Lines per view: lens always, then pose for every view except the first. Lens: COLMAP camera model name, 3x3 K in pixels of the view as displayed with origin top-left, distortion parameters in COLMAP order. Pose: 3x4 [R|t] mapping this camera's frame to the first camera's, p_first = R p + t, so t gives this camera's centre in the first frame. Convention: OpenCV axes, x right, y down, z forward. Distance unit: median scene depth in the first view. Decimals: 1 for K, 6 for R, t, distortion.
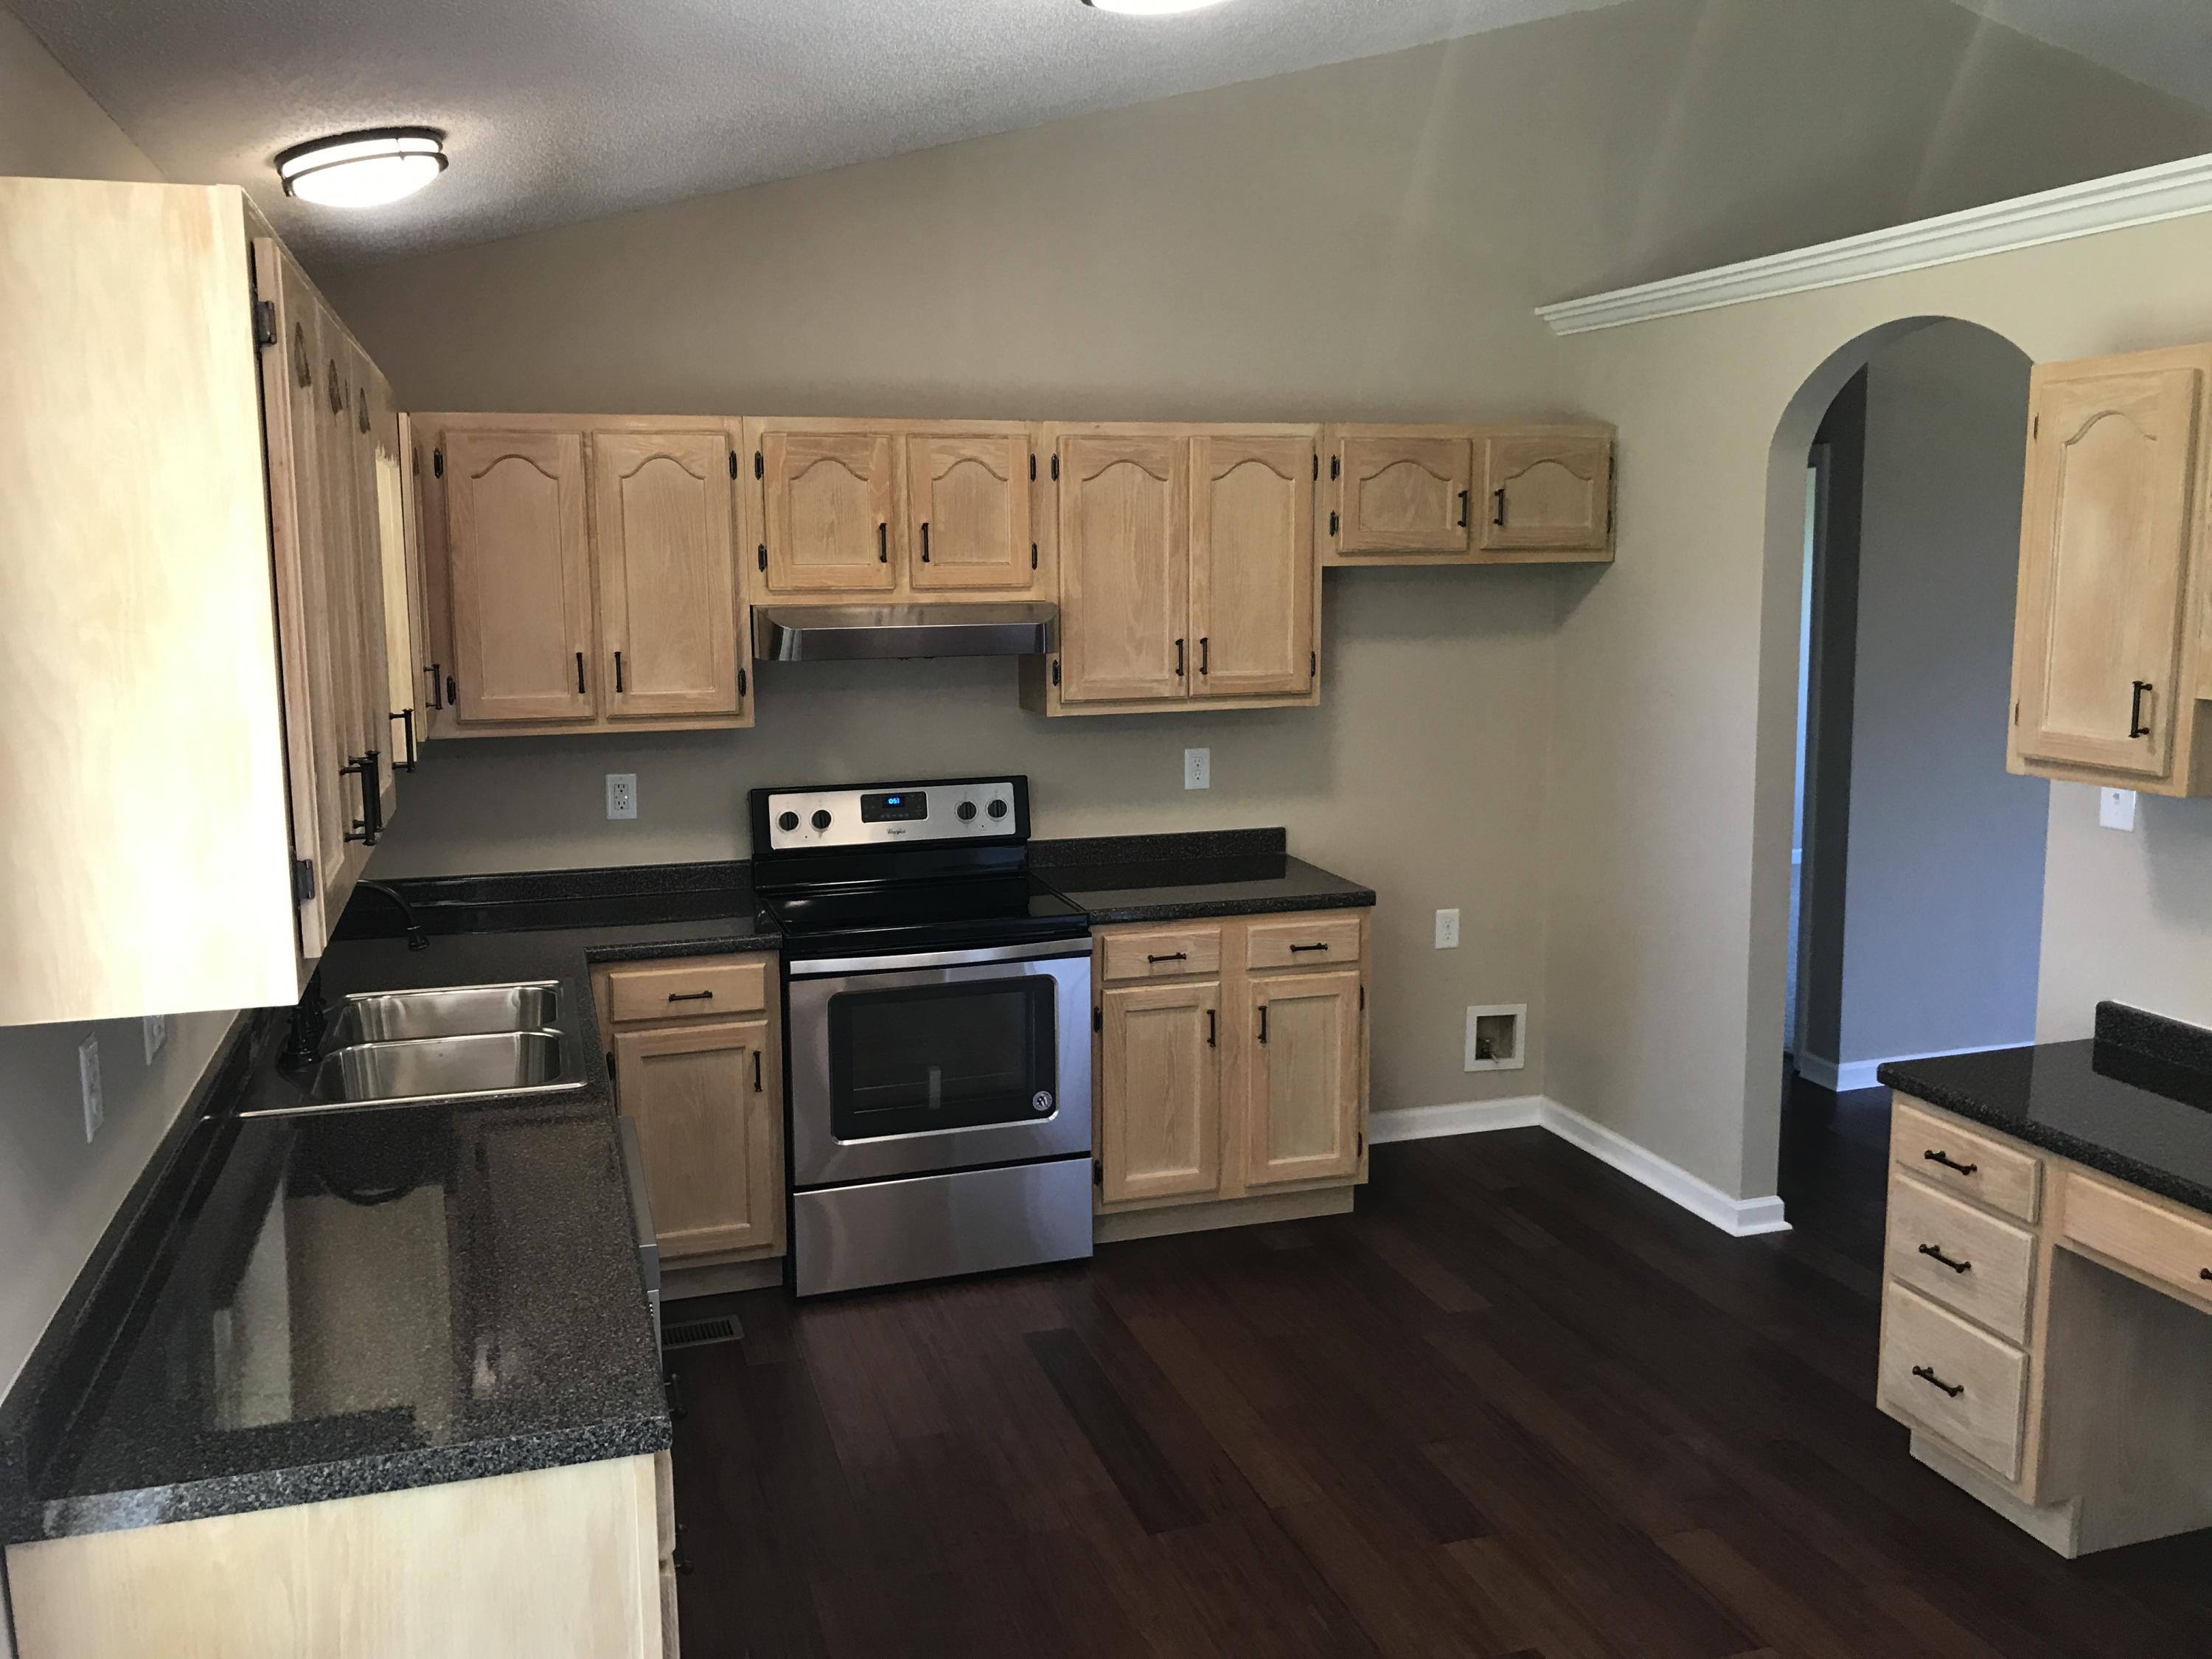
lens RADIAL K [[1825.0, 0, 1149.8], [0, 1825.0, 815.3], [0, 0, 1]] dist [0.119392, -0.336617]
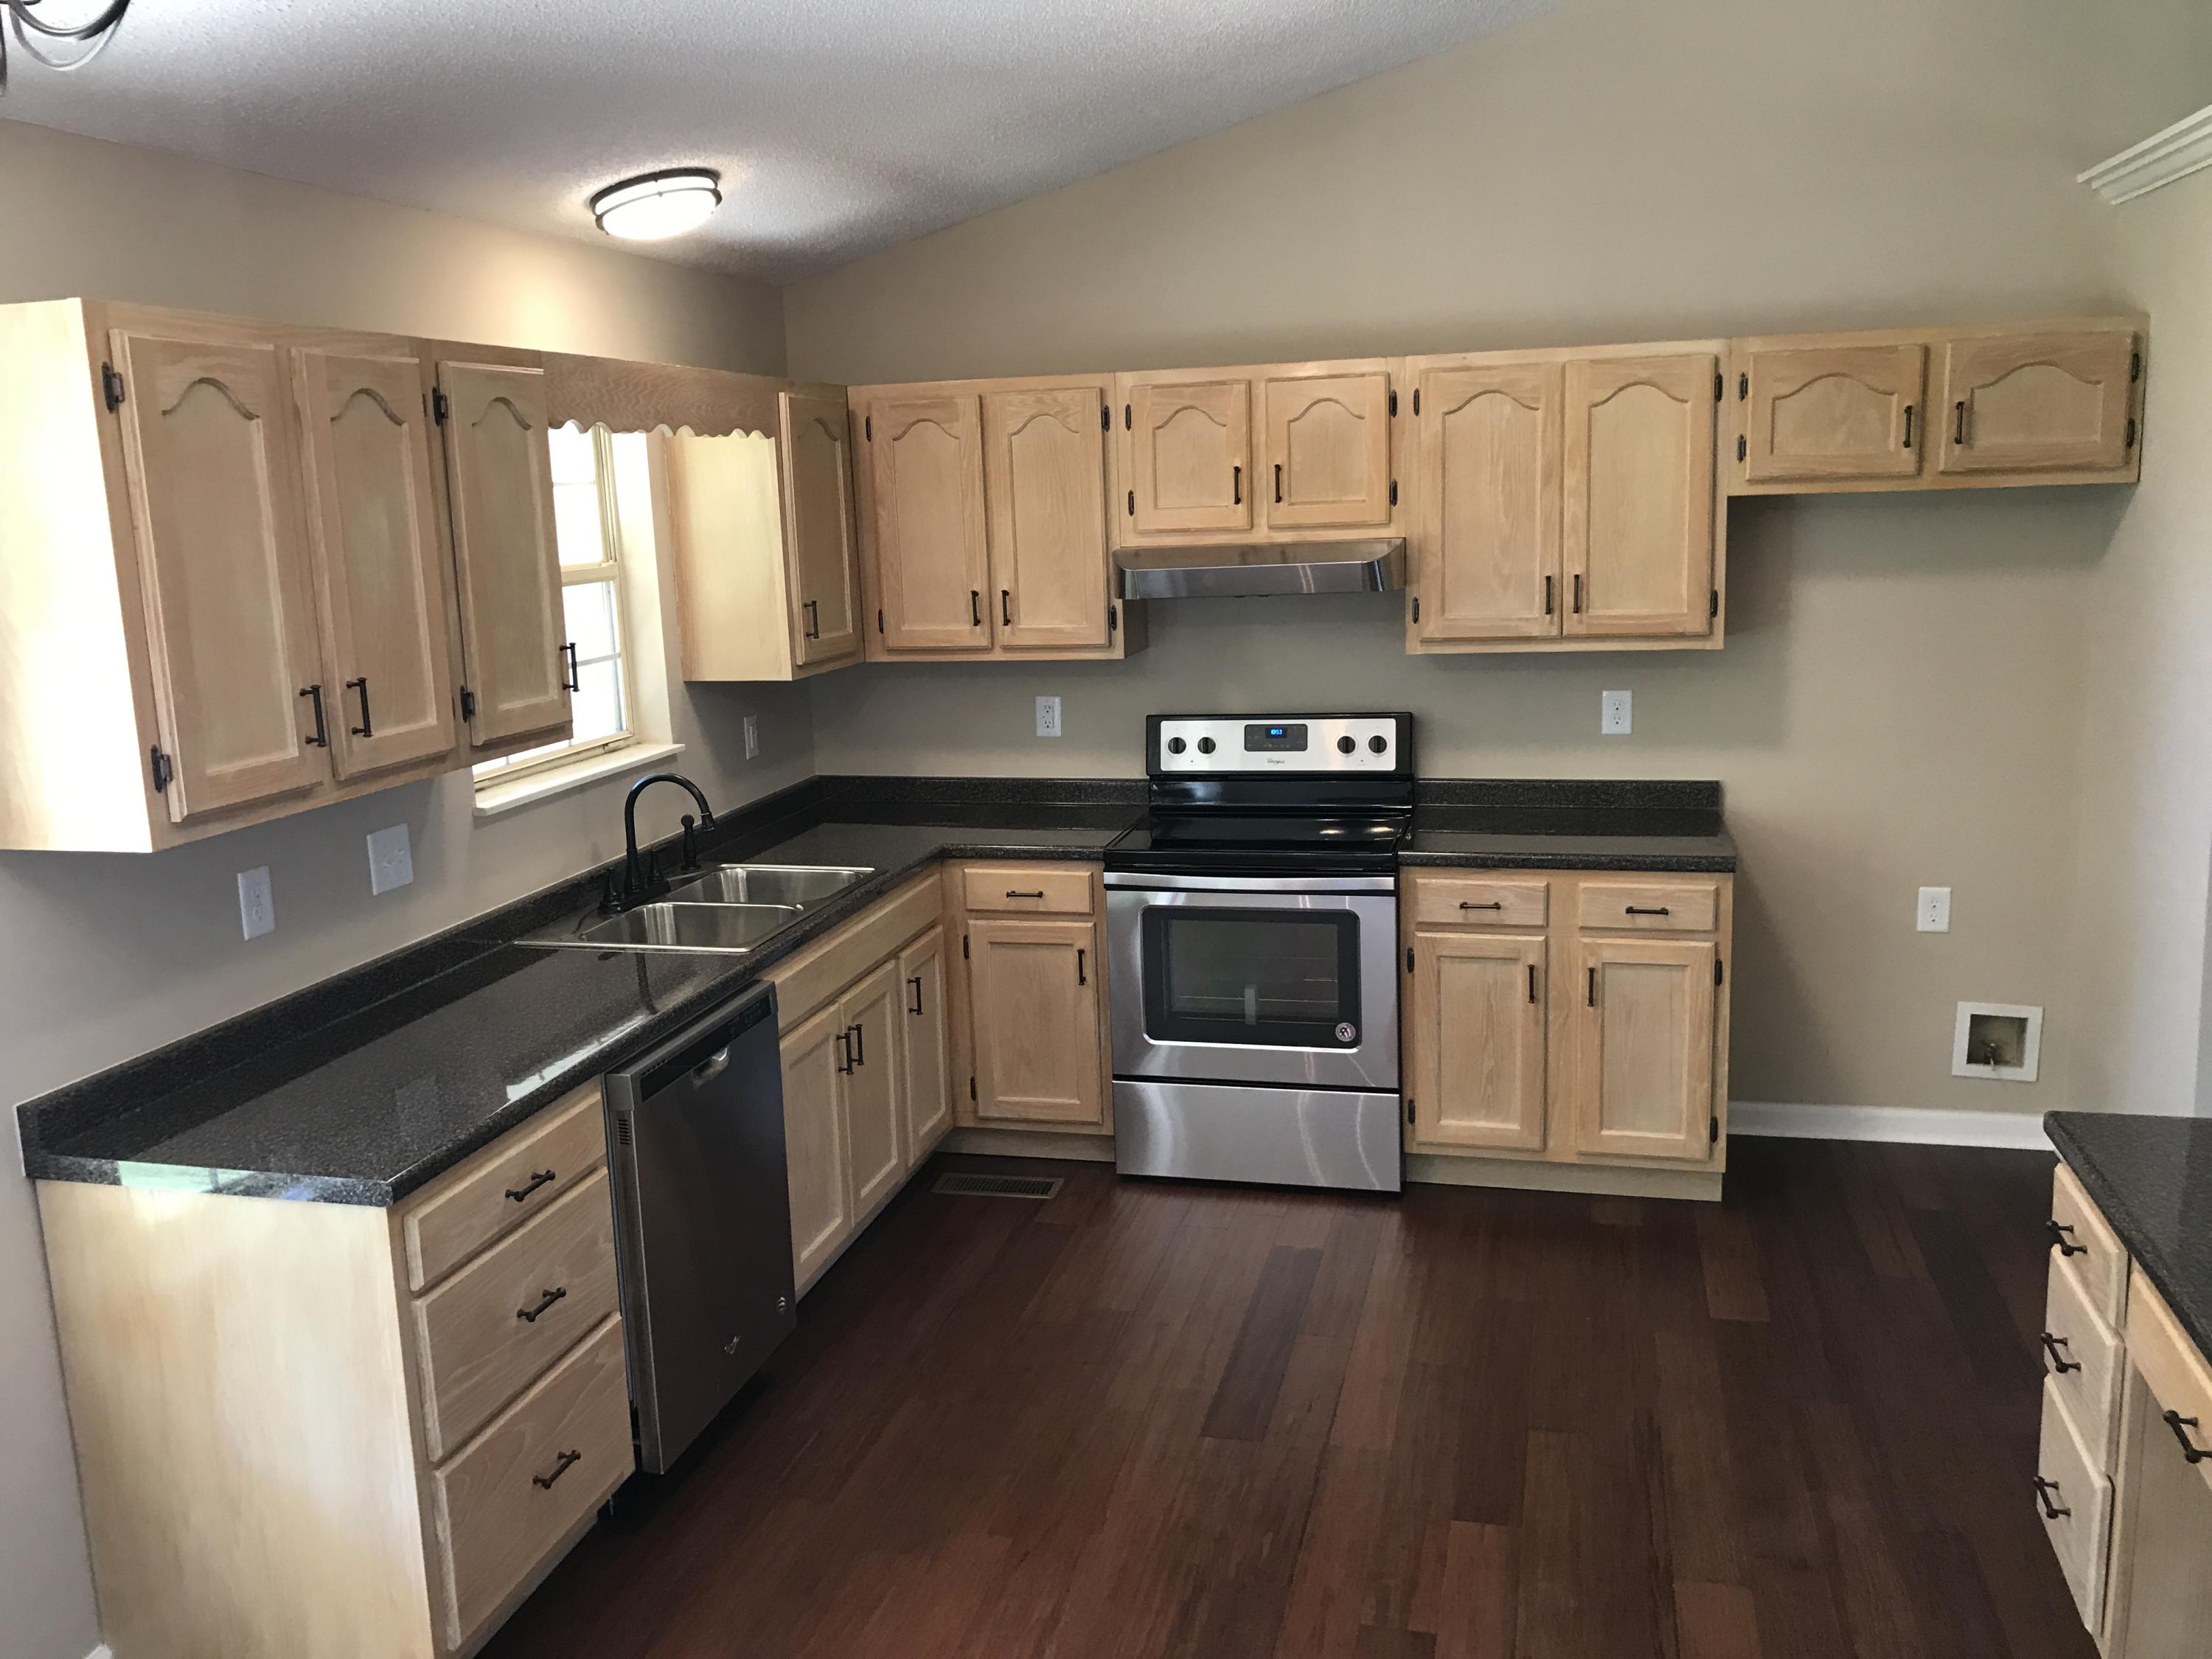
lens RADIAL K [[1805.0, 0, 1106.0], [0, 1805.0, 829.5], [0, 0, 1]] dist [0.057840, -0.190202]
pose [[0.840620, 0.078299, -0.535936, 0.346970], [-0.049404, 0.996455, 0.068090, -0.018184], [0.539368, -0.030761, 0.841508, 0.078447]]
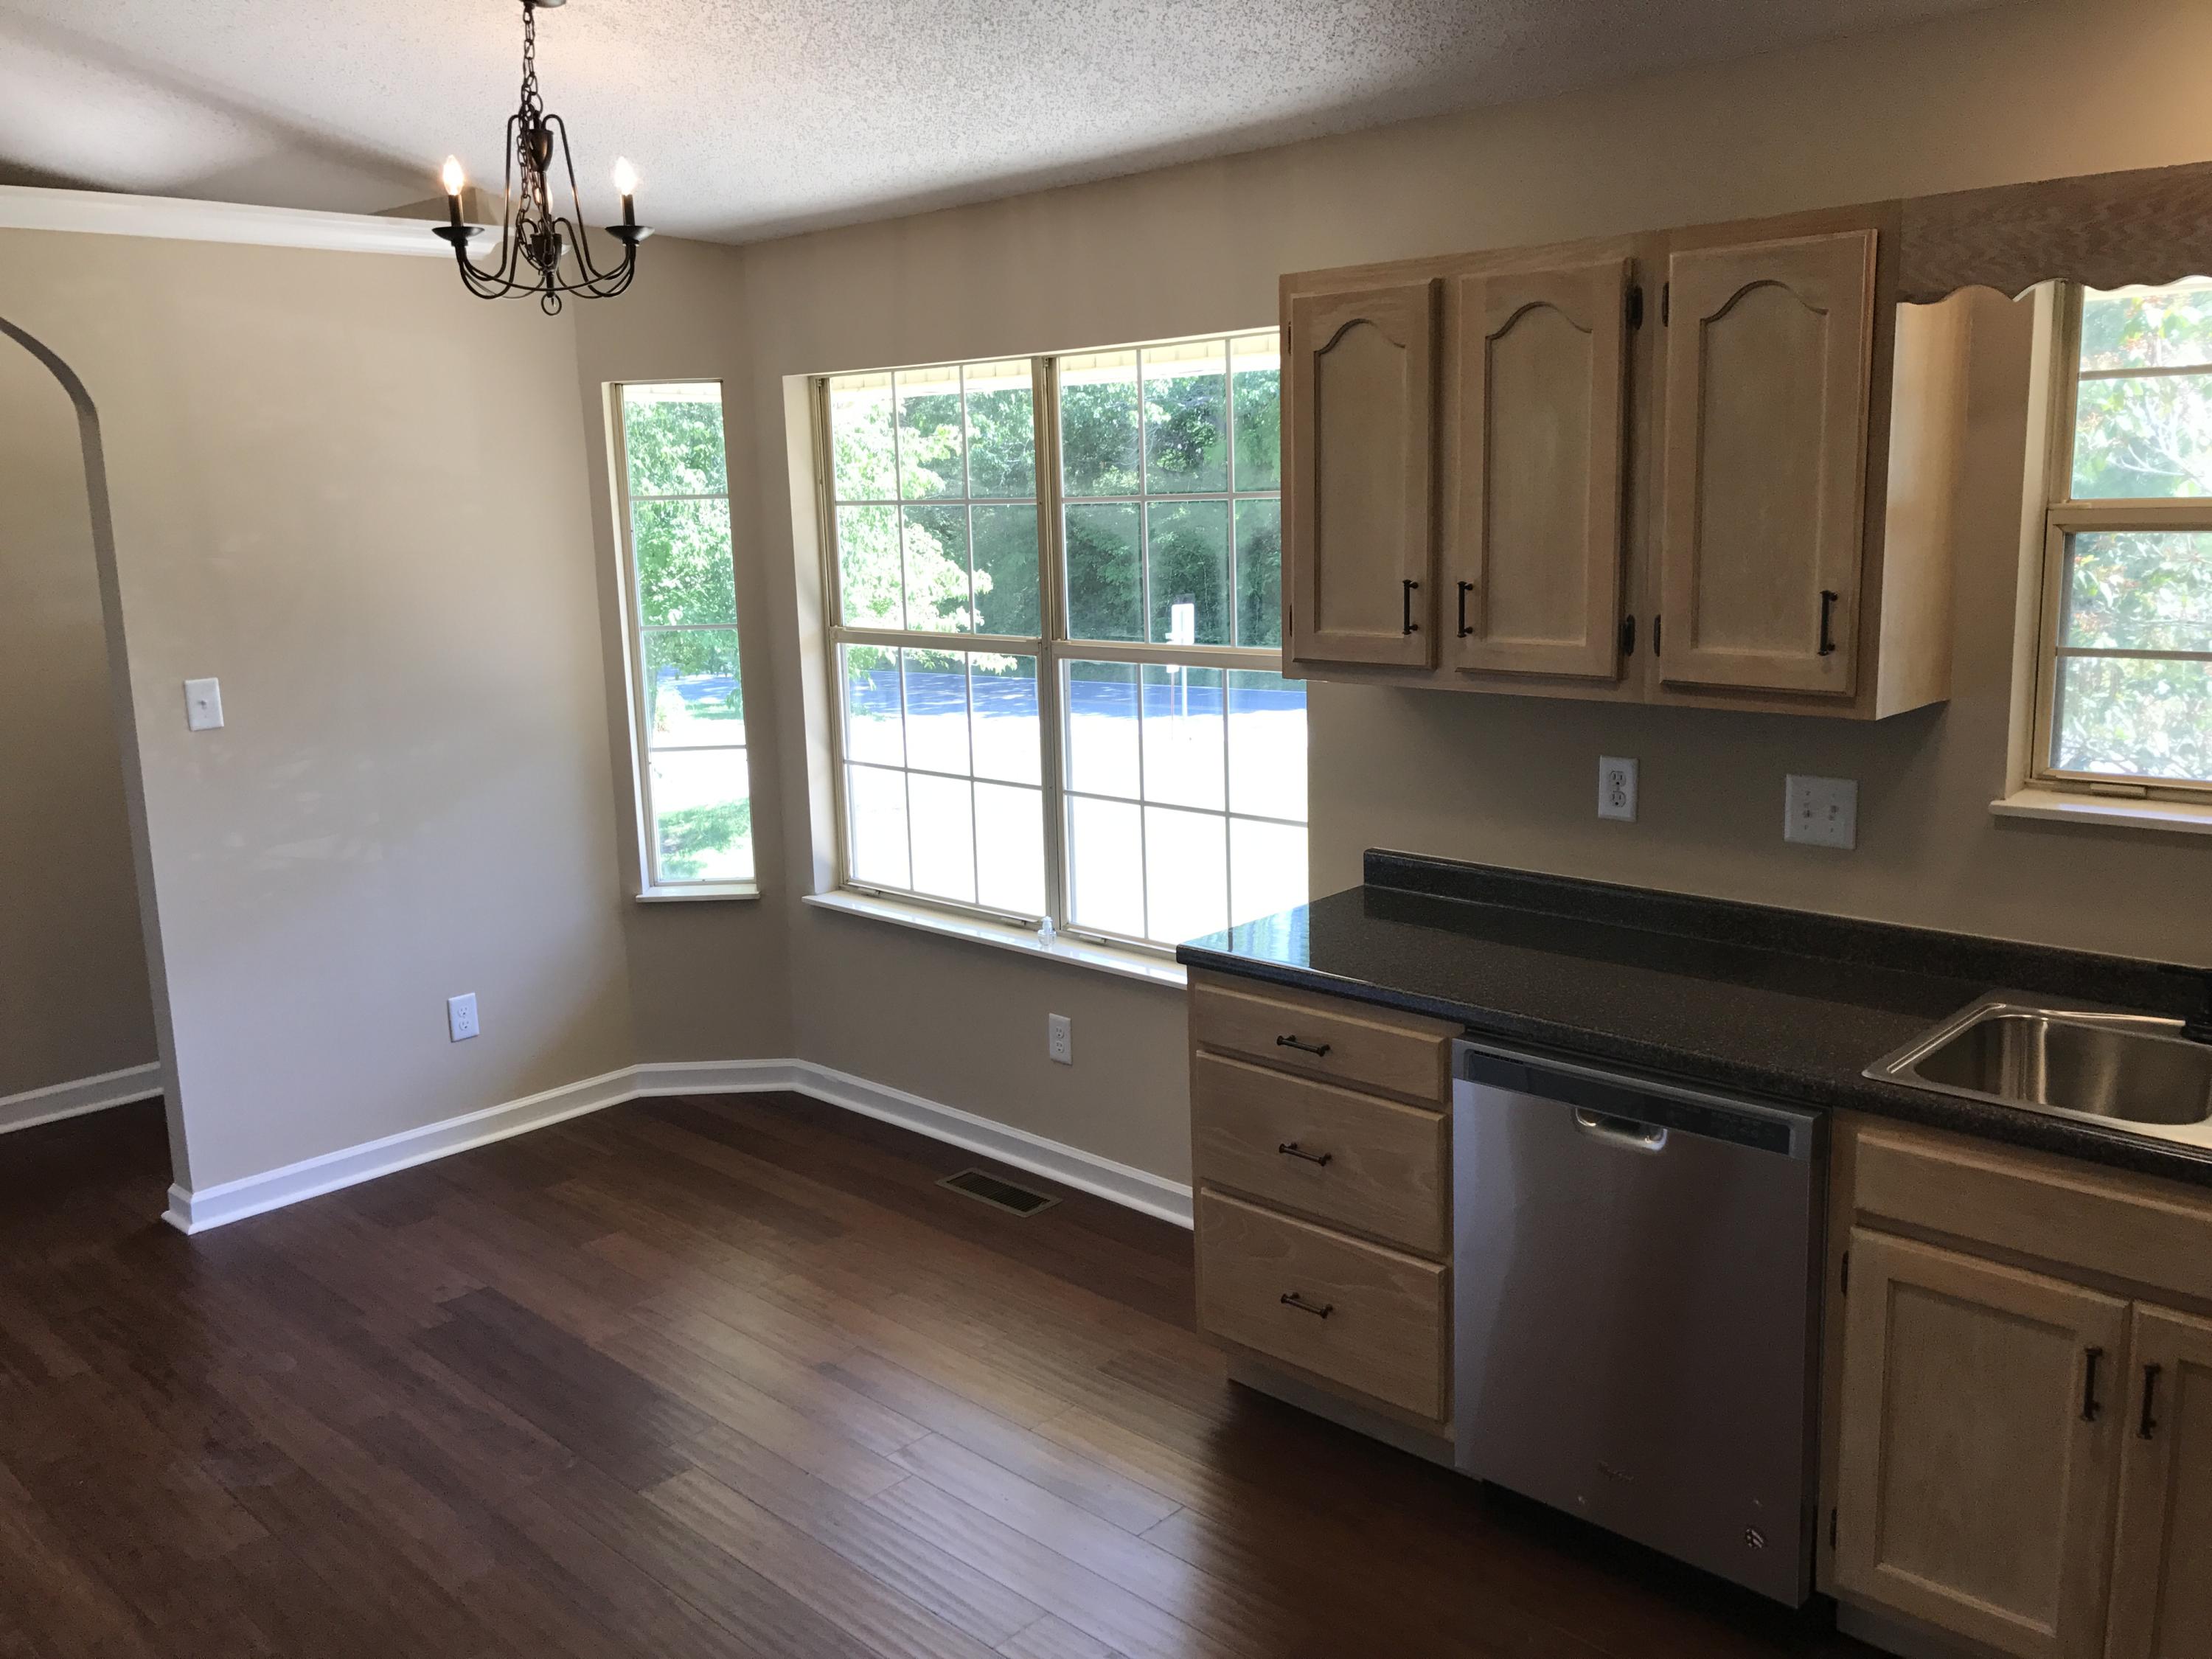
lens RADIAL K [[1836.4, 0, 1106.0], [0, 1836.4, 829.5], [0, 0, 1]] dist [0.009710, -0.003001]
pose [[-0.891034, 0.120788, -0.437570, 0.225251], [-0.029635, 0.946413, 0.321596, -0.141960], [0.452967, 0.299521, -0.839707, 0.994133]]
